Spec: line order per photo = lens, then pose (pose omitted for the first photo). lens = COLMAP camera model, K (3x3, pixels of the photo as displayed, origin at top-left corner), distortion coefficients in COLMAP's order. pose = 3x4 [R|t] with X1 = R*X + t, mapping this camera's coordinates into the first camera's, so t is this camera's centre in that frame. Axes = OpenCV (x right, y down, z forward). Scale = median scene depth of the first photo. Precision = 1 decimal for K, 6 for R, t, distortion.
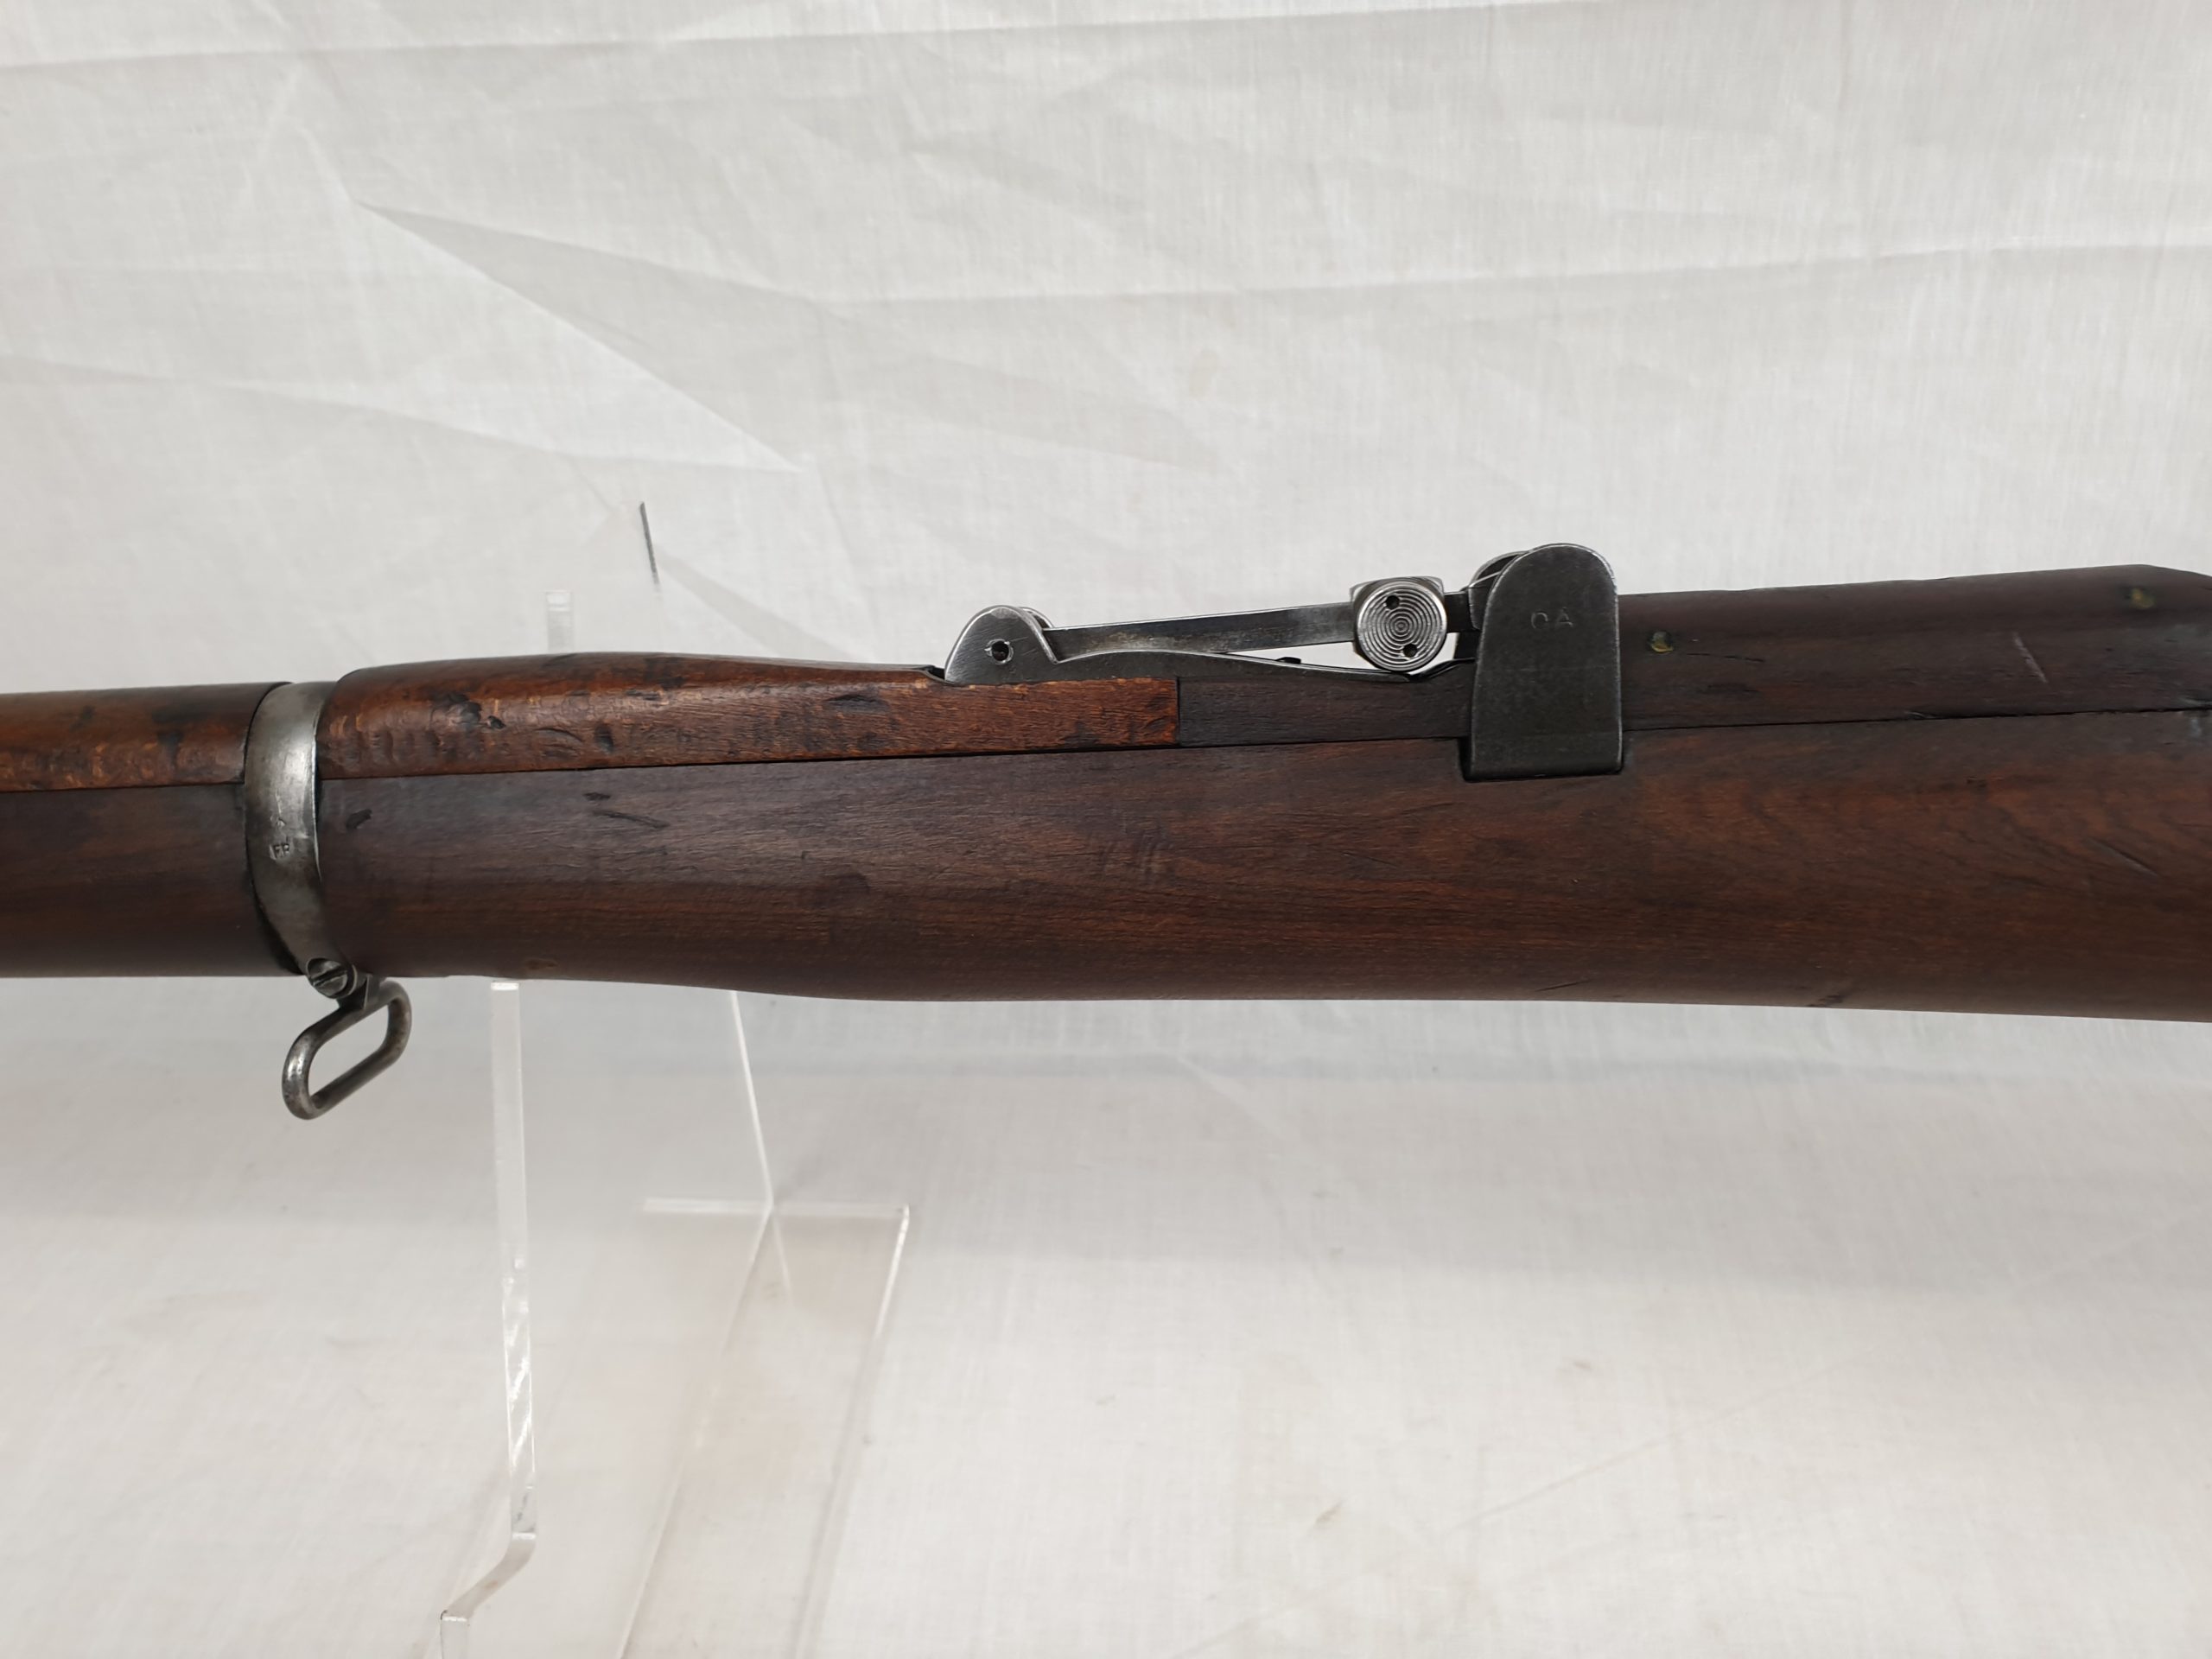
lens RADIAL K [[1768.8, 0, 1089.4], [0, 1768.8, 806.7], [0, 0, 1]] dist [-0.009067, 0.041531]
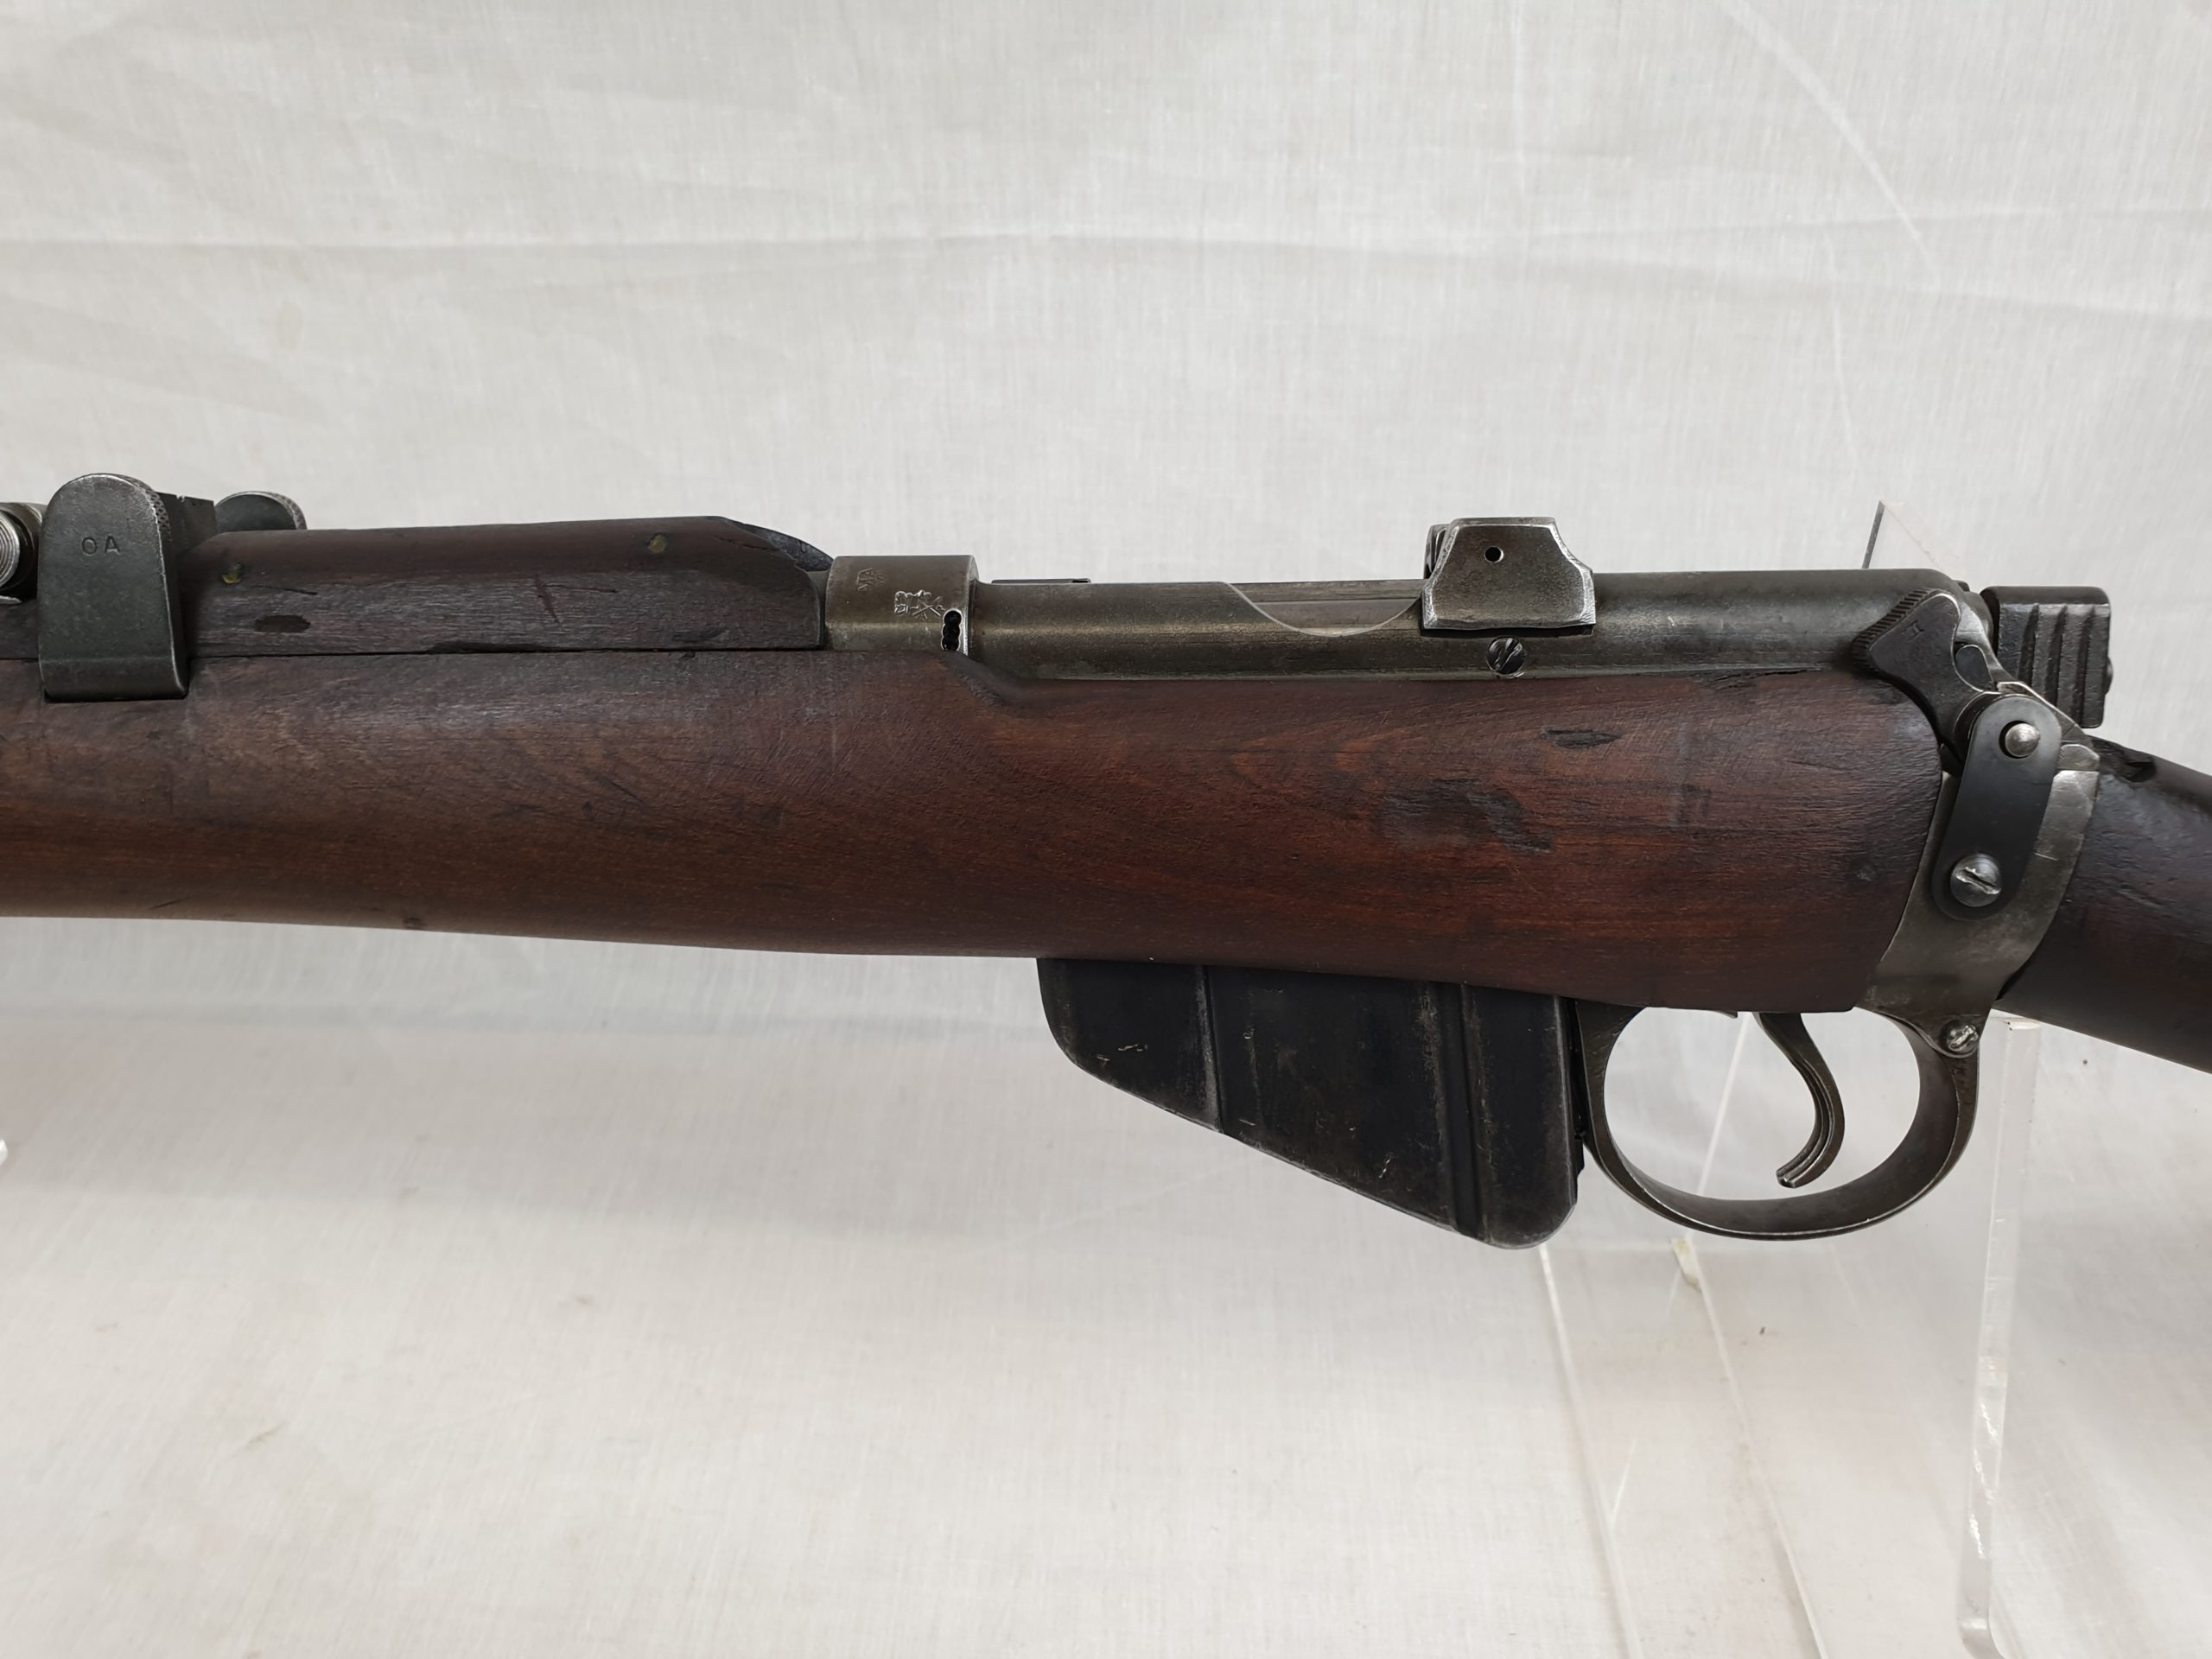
lens RADIAL K [[1791.3, 0, 1106.0], [0, 1791.3, 829.5], [0, 0, 1]] dist [-0.059980, 0.096215]
pose [[0.998225, 0.027164, 0.053003, 0.511119], [-0.027758, 0.999560, 0.010494, 0.021105], [-0.052695, -0.011947, 0.998539, -0.049378]]
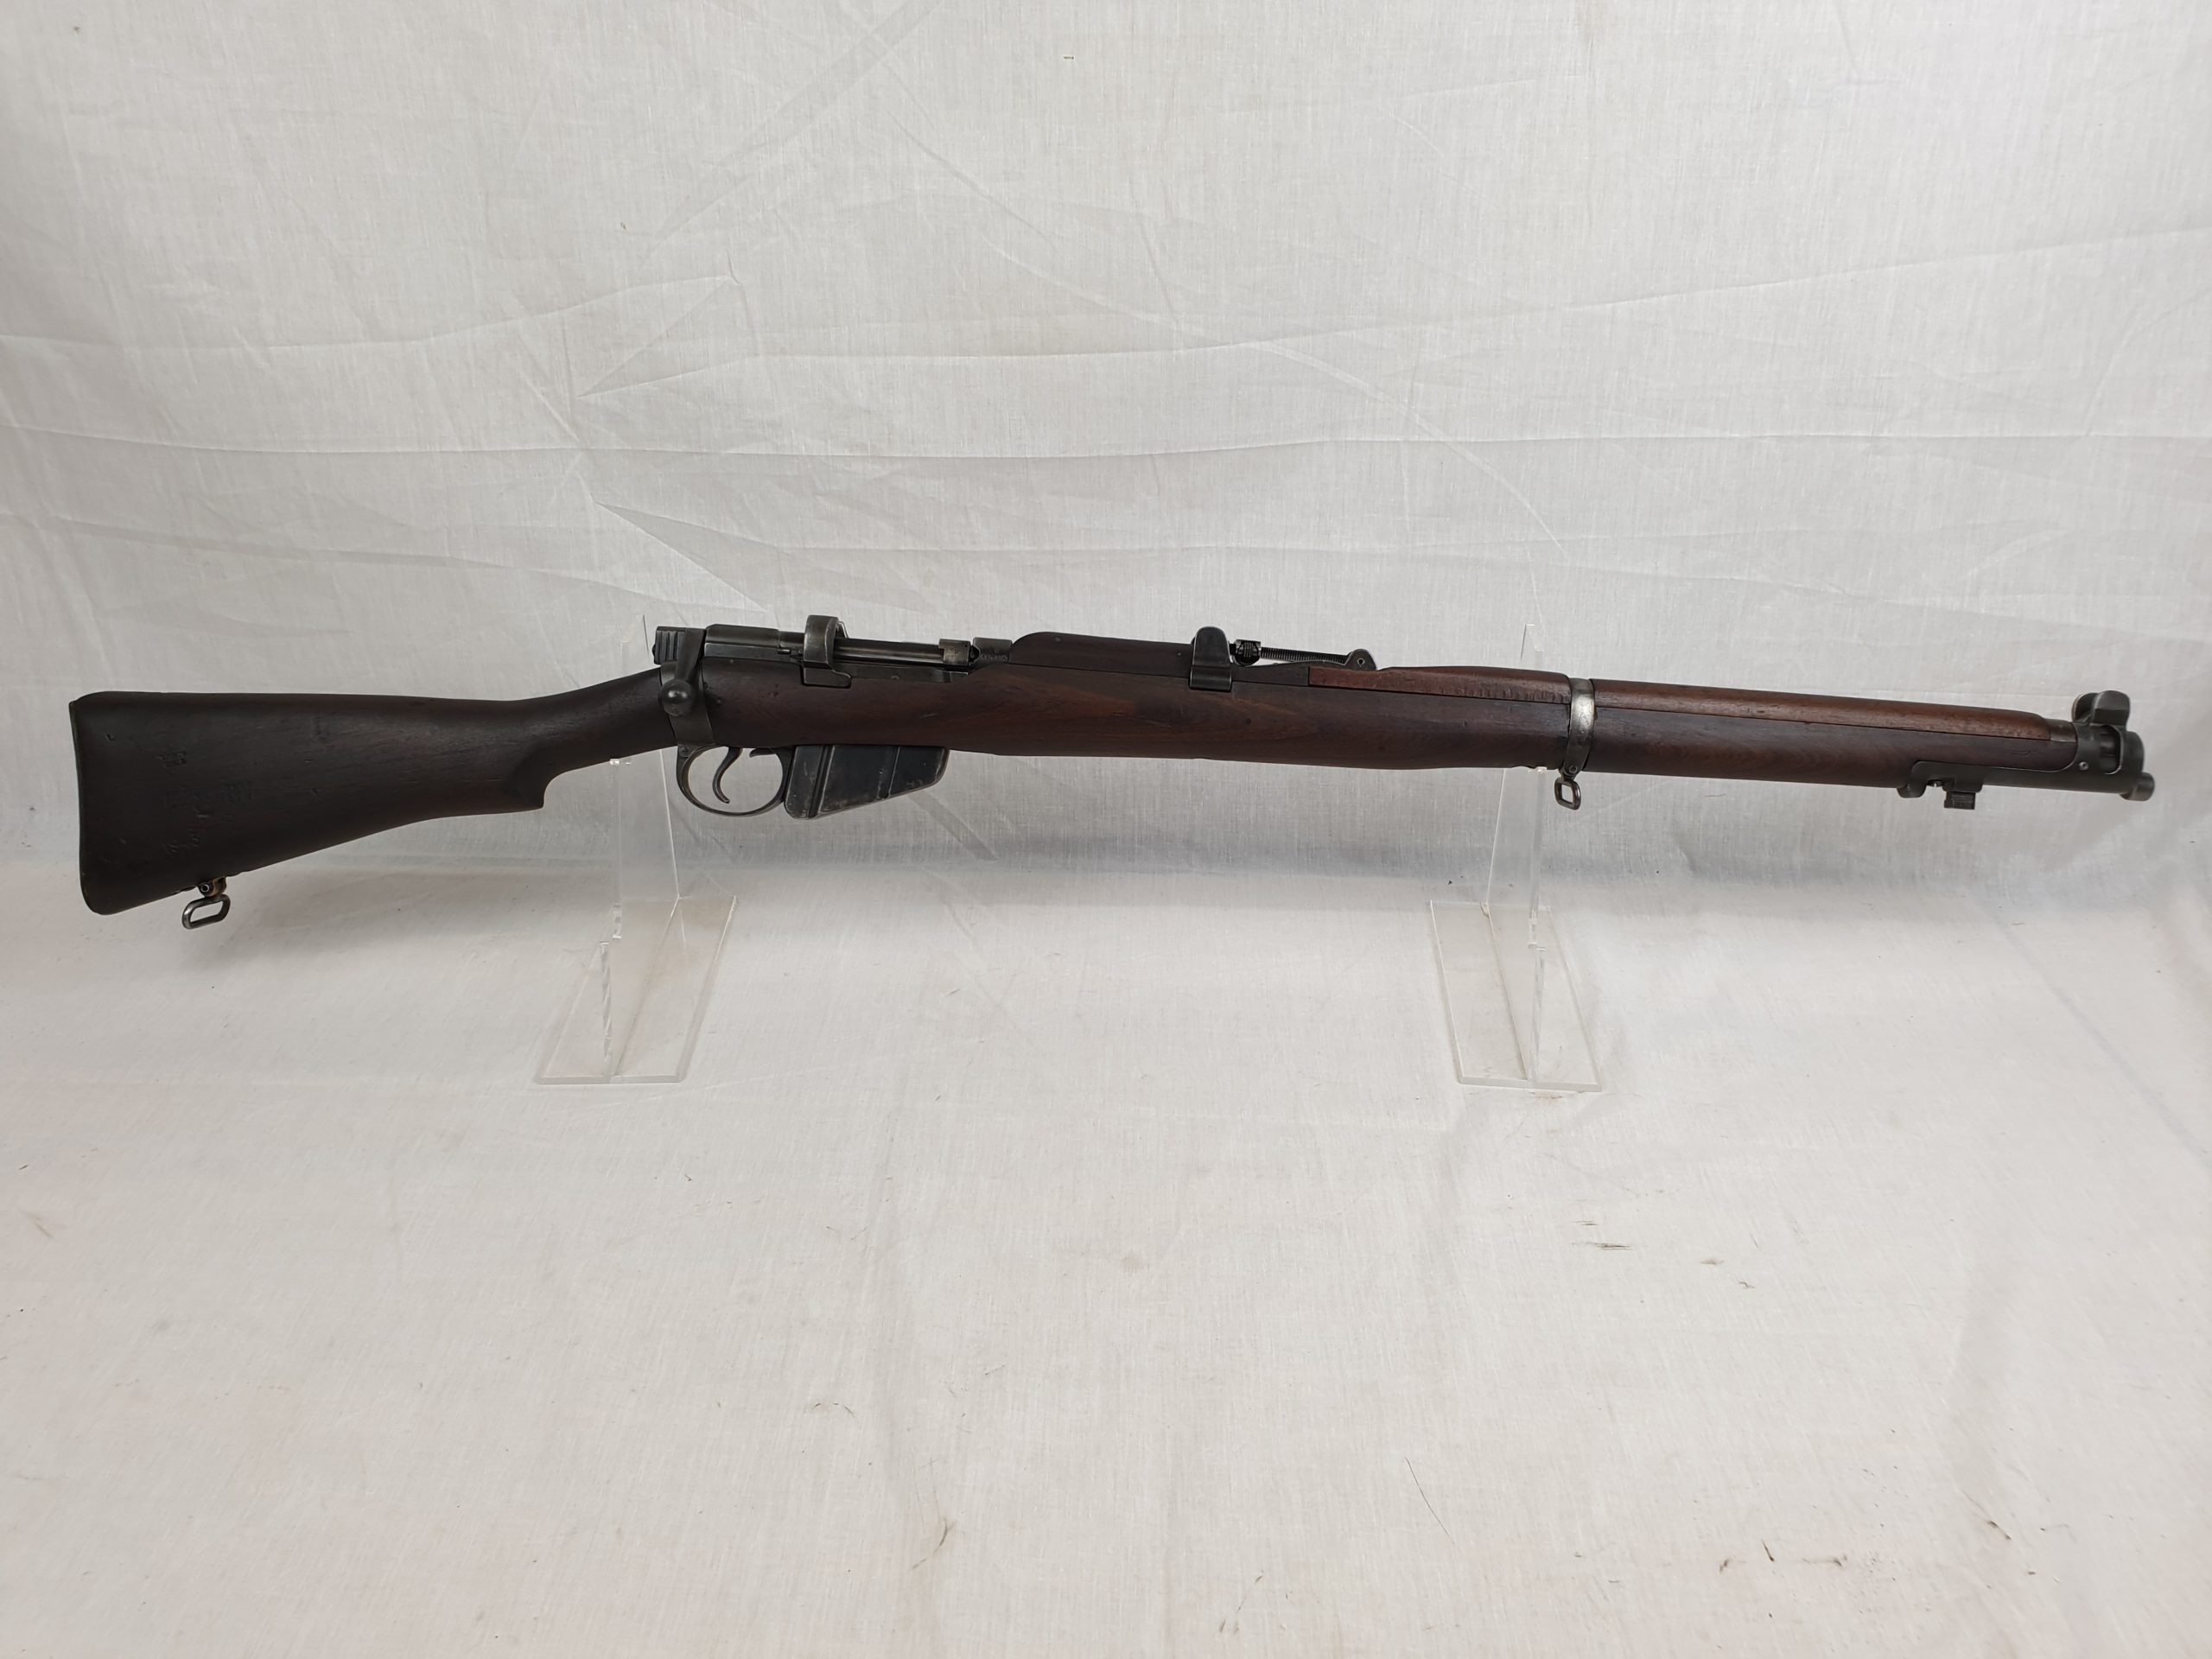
lens RADIAL K [[1843.0, 0, 1119.8], [0, 1843.0, 838.5], [0, 0, 1]] dist [0.046303, -0.013376]
pose [[0.996941, 0.024363, 0.074262, 0.161046], [-0.020227, 0.998229, -0.055943, 0.290597], [-0.075494, 0.054270, 0.995668, -1.771660]]
